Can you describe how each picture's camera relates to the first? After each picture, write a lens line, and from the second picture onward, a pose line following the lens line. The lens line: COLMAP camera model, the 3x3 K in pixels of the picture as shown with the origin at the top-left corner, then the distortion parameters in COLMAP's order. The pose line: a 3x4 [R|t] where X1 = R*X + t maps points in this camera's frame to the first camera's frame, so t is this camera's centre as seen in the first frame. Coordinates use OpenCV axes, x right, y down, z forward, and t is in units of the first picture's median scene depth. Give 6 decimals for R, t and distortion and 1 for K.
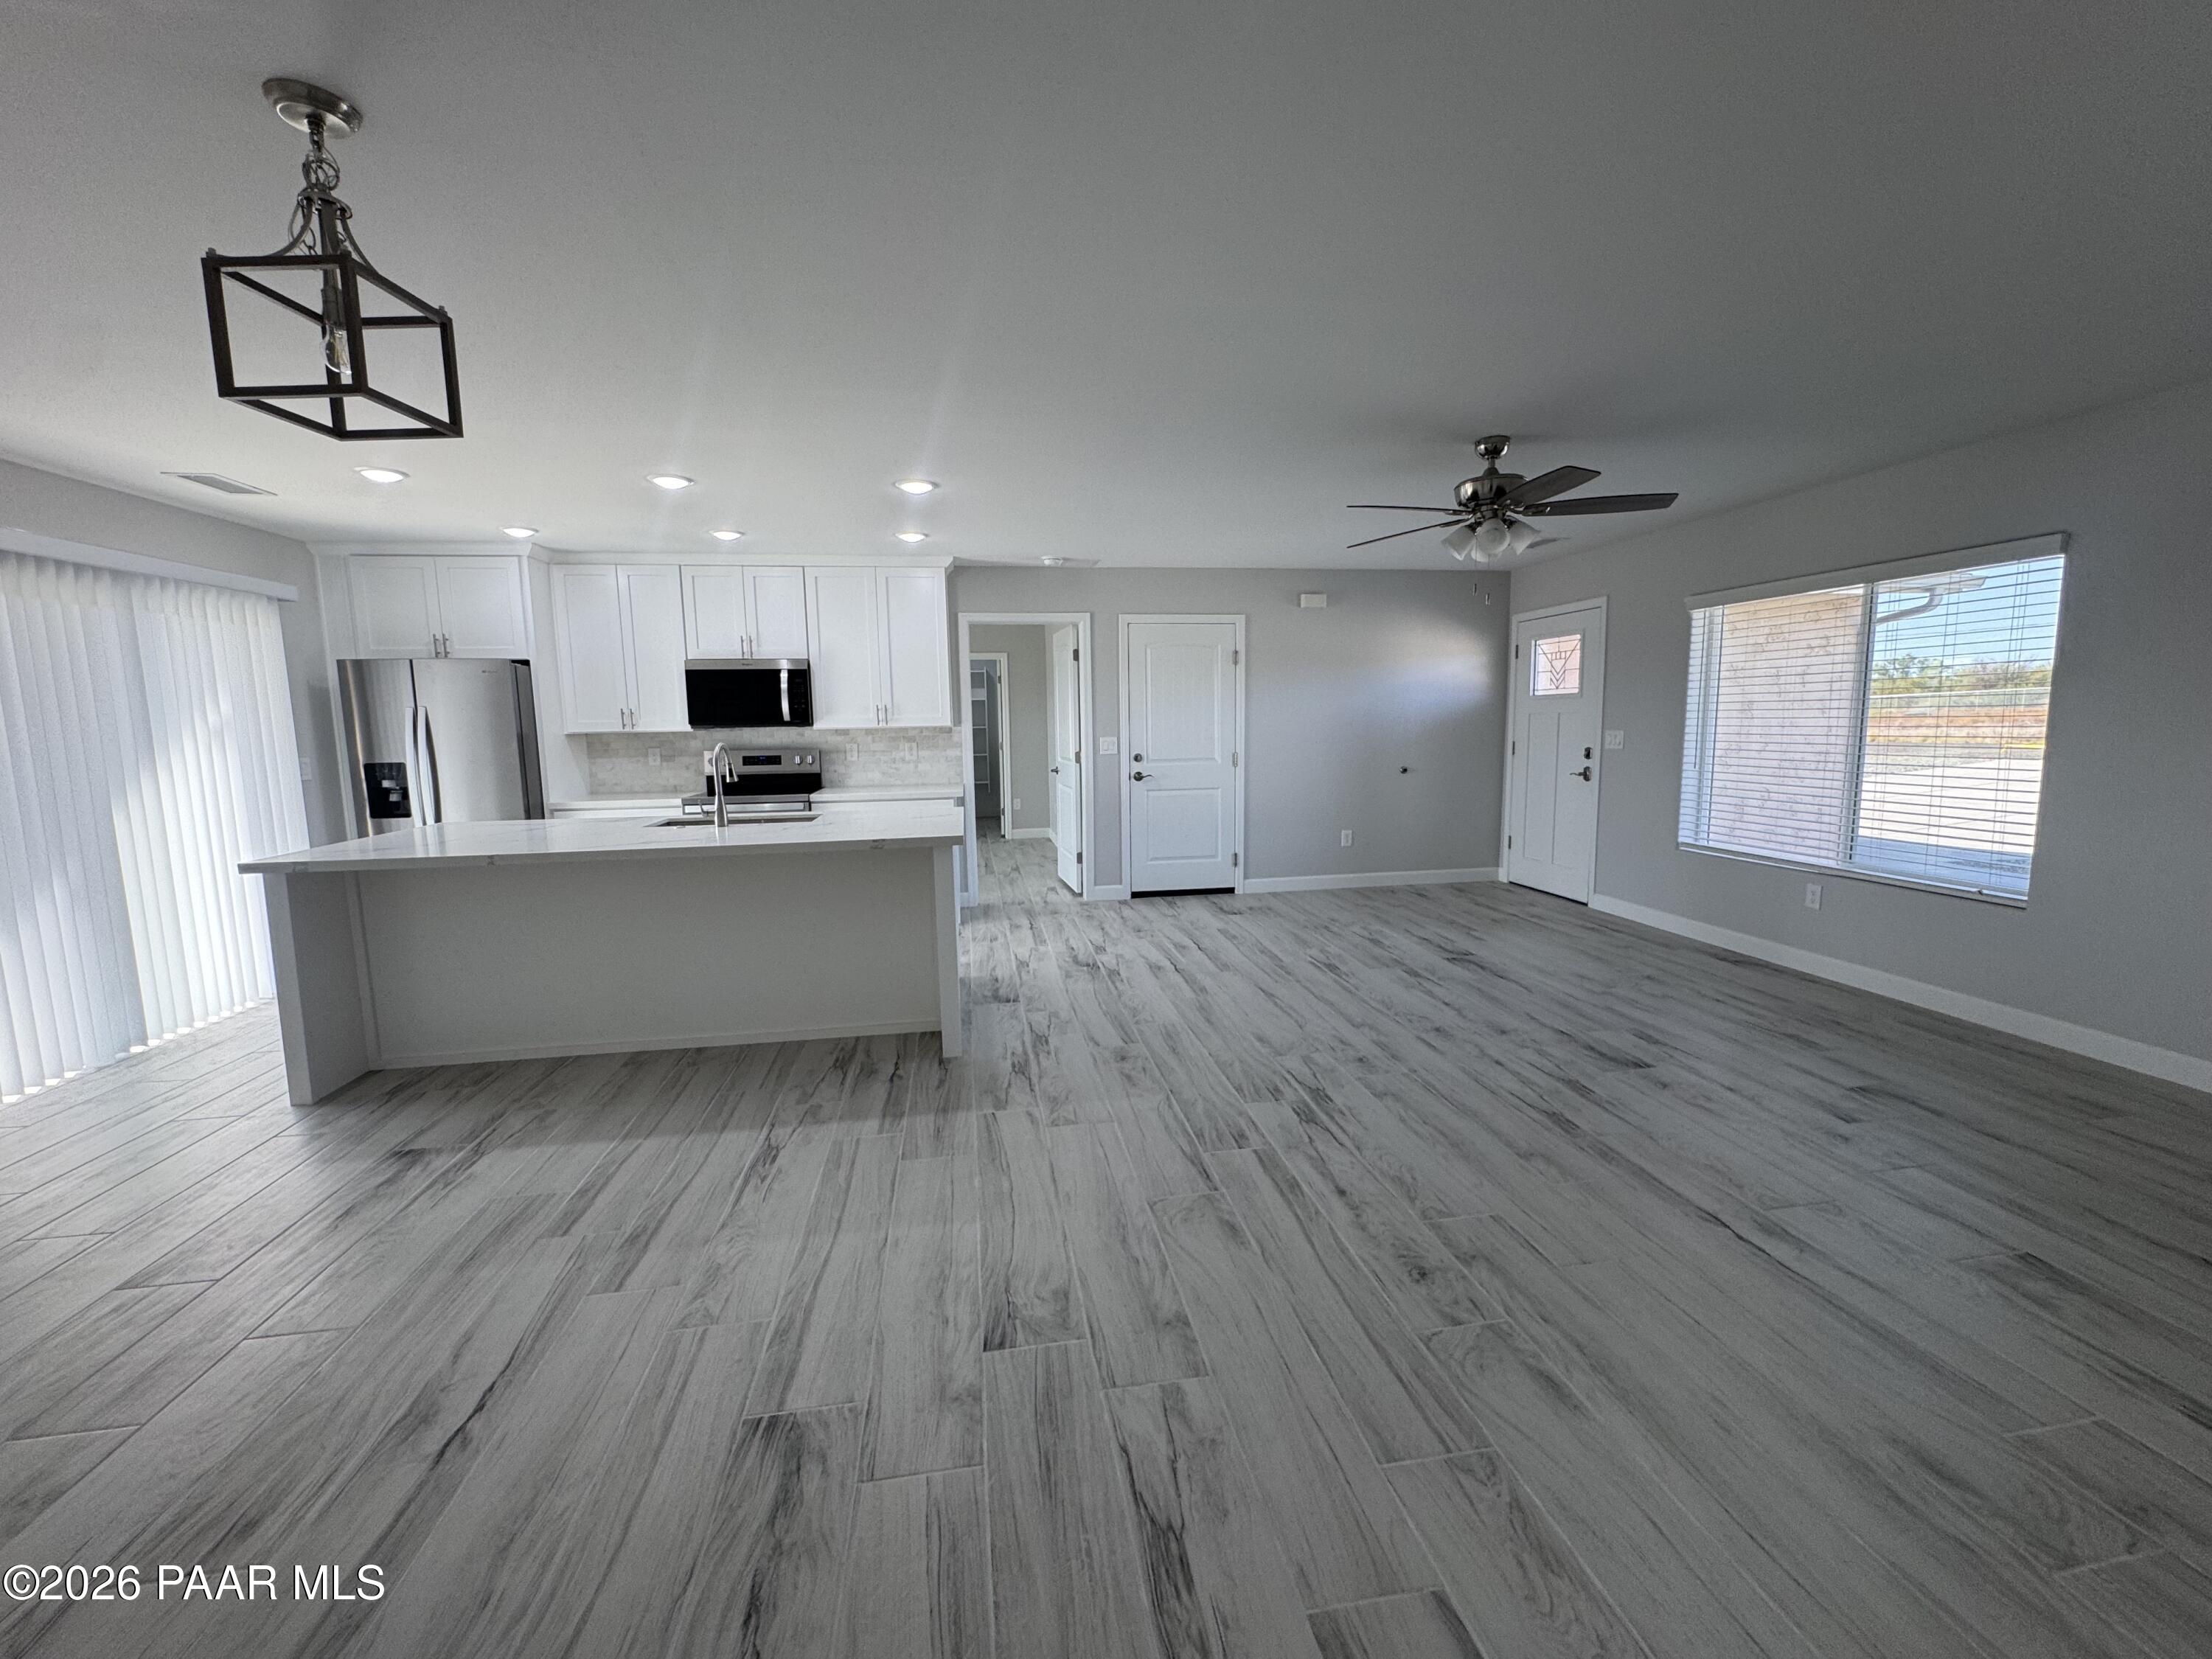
lens RADIAL K [[886.8, 0, 1106.0], [0, 886.8, 829.5], [0, 0, 1]] dist [-0.001742, 0.000163]
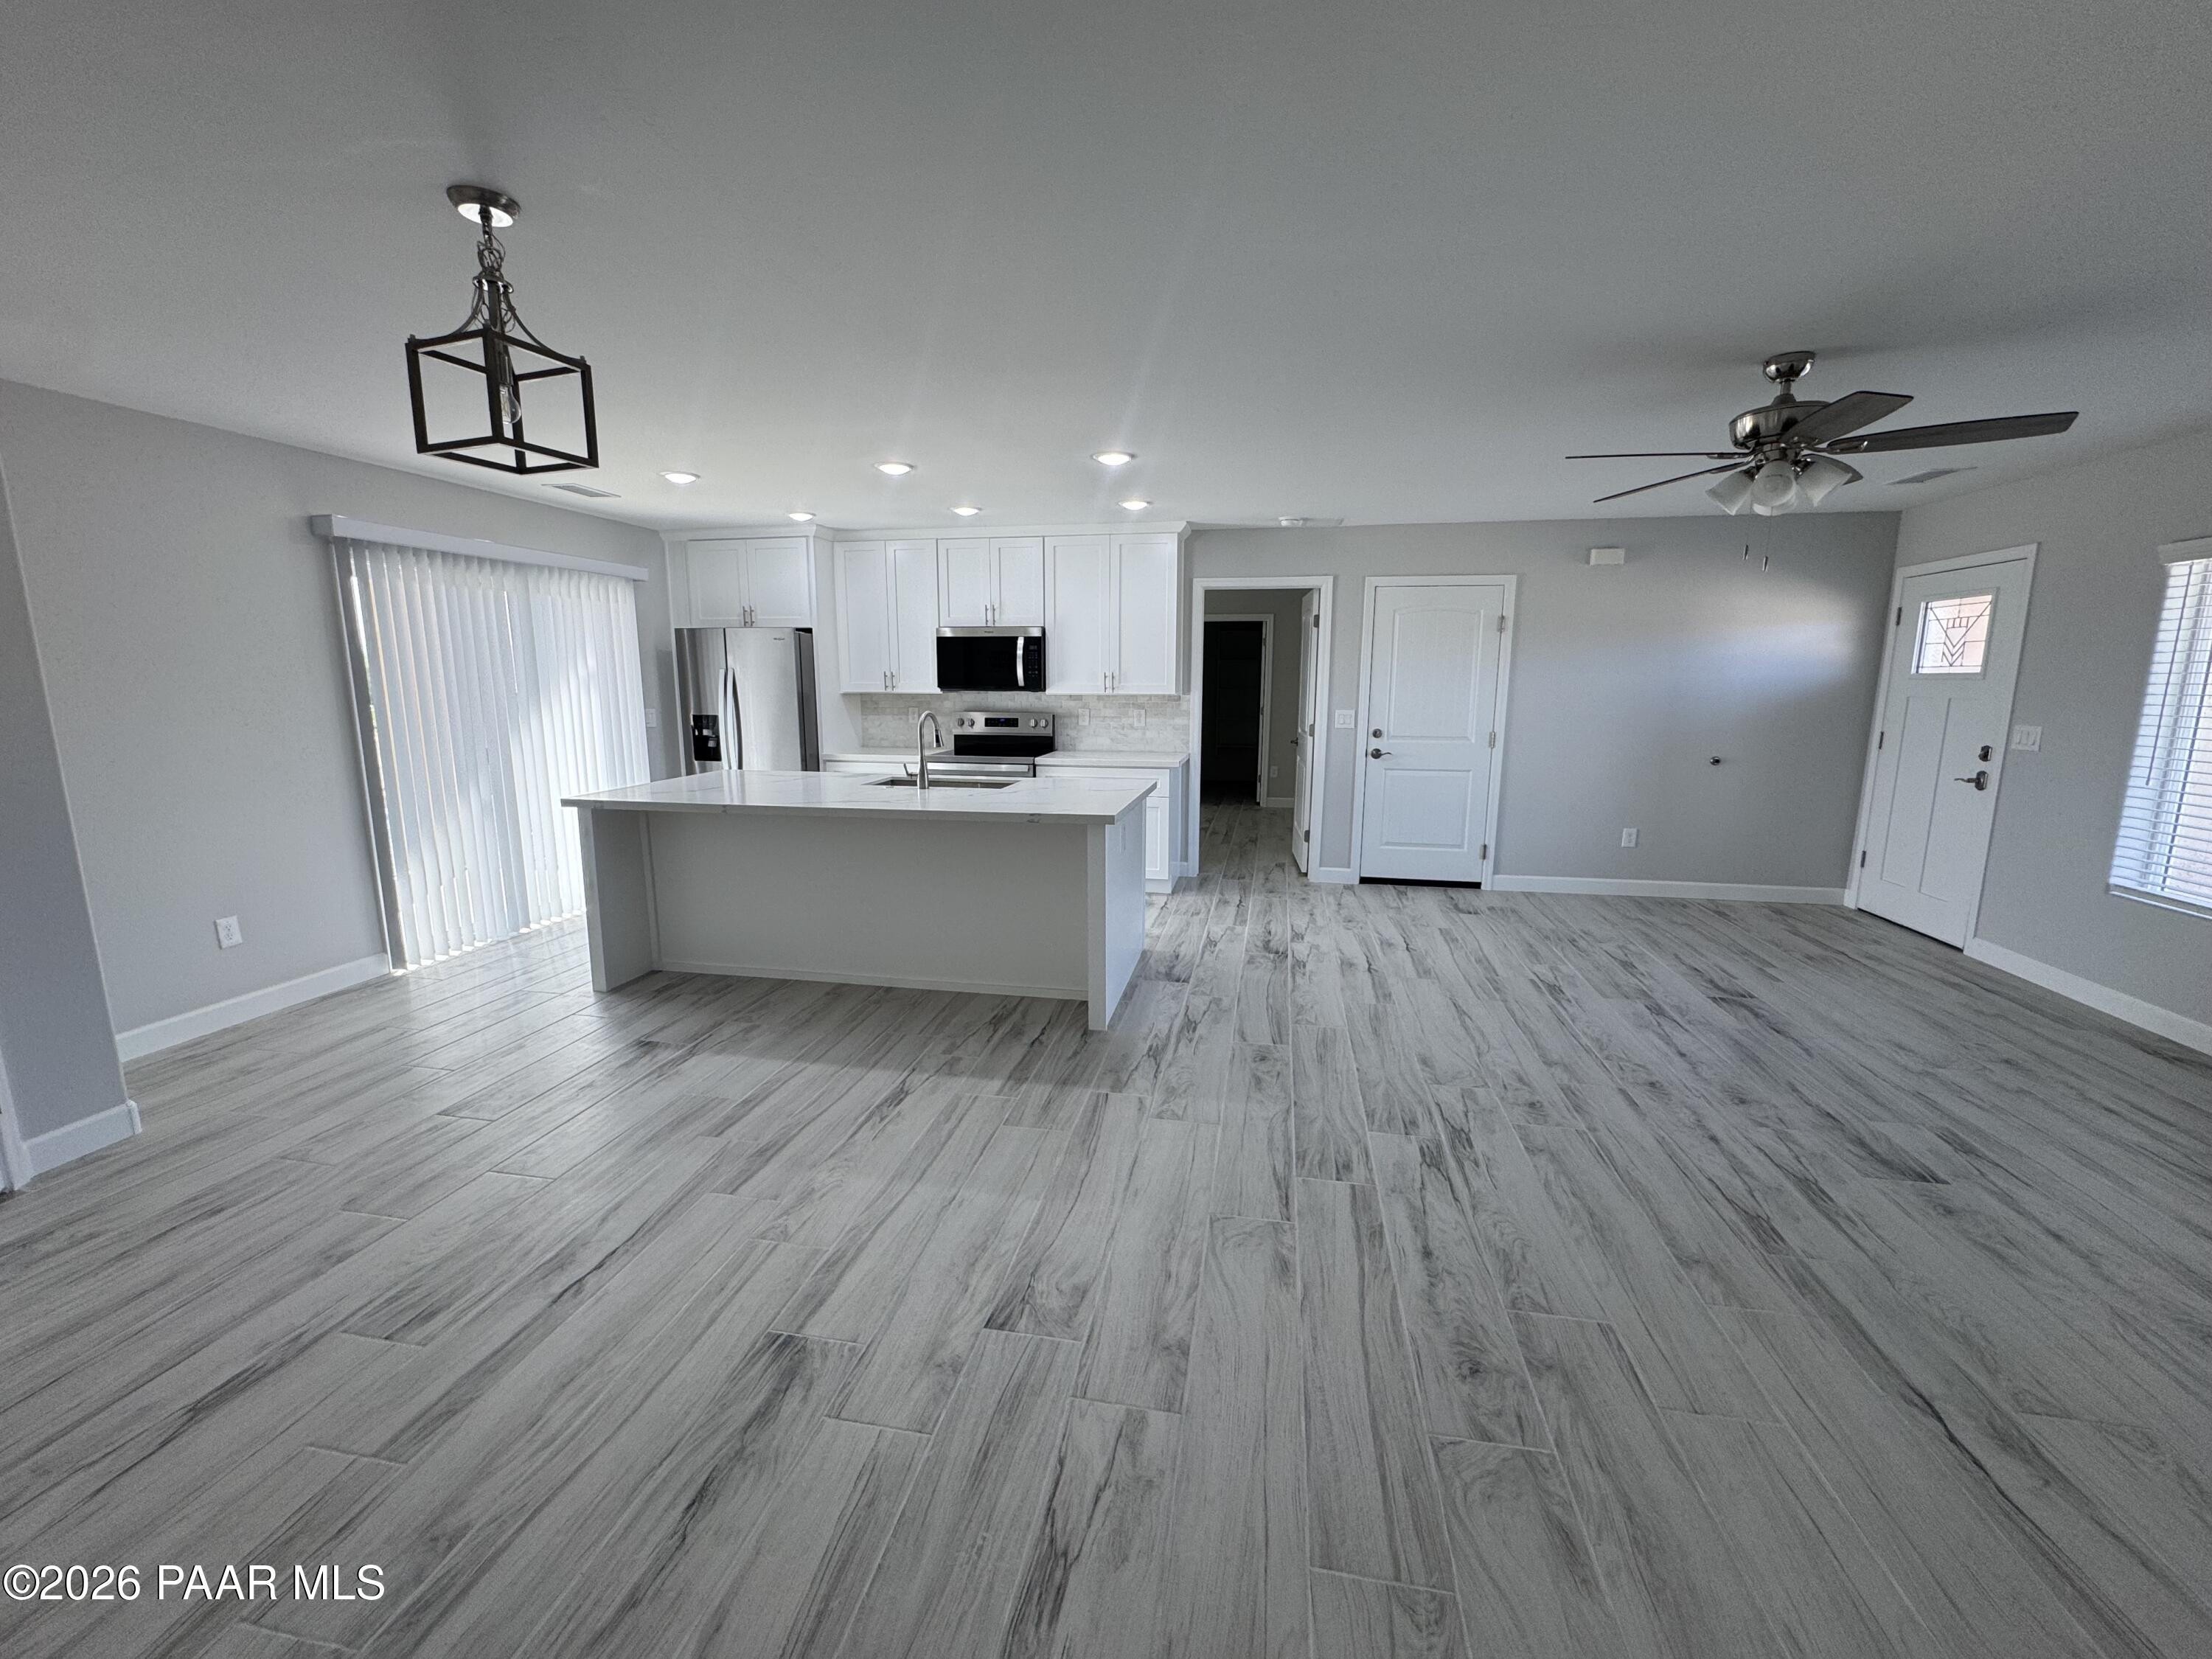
lens RADIAL K [[897.3, 0, 1106.0], [0, 897.3, 829.5], [0, 0, 1]] dist [-0.001440, 0.000154]
pose [[0.940244, 0.077076, -0.331664, 0.154426], [-0.060876, 0.996402, 0.058975, -0.033546], [0.335016, -0.035261, 0.941552, 0.038780]]
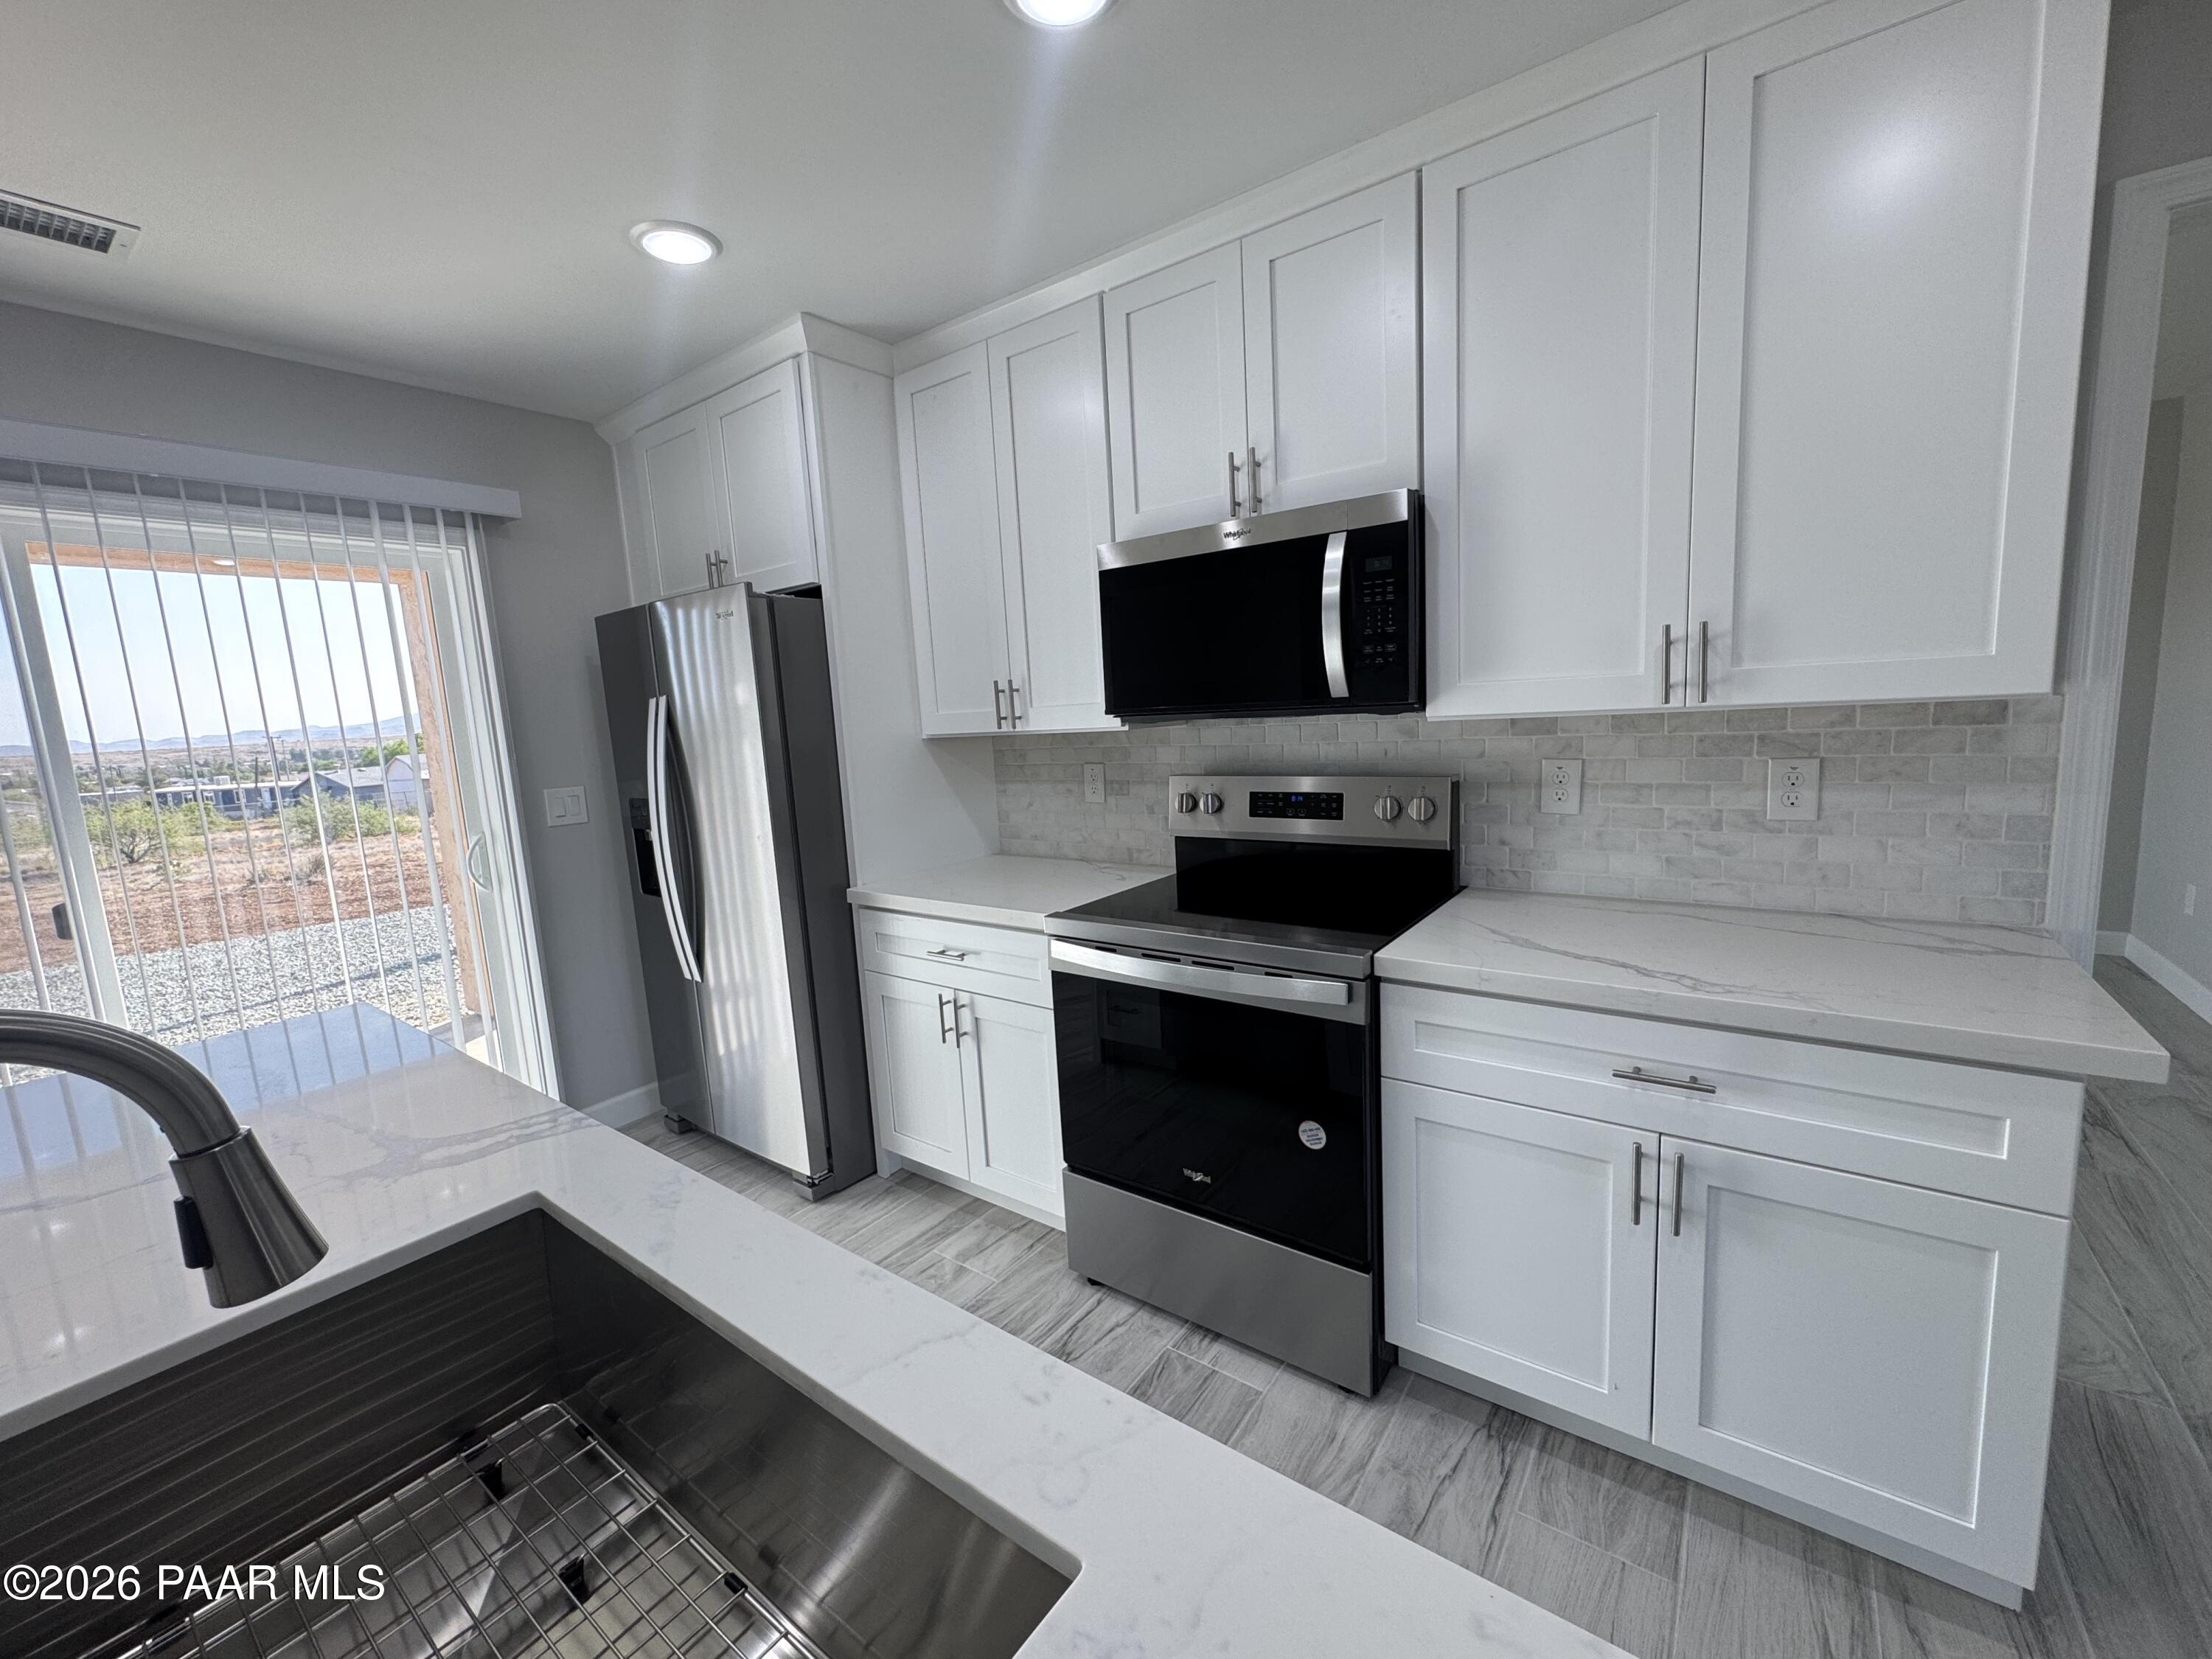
lens RADIAL K [[886.8, 0, 1106.0], [0, 886.8, 829.5], [0, 0, 1]] dist [-0.001742, 0.000163]
pose [[0.698838, 0.077125, -0.711110, -0.288216], [-0.046496, 0.996965, 0.062435, -0.139846], [0.713767, -0.010568, 0.700303, 1.098193]]
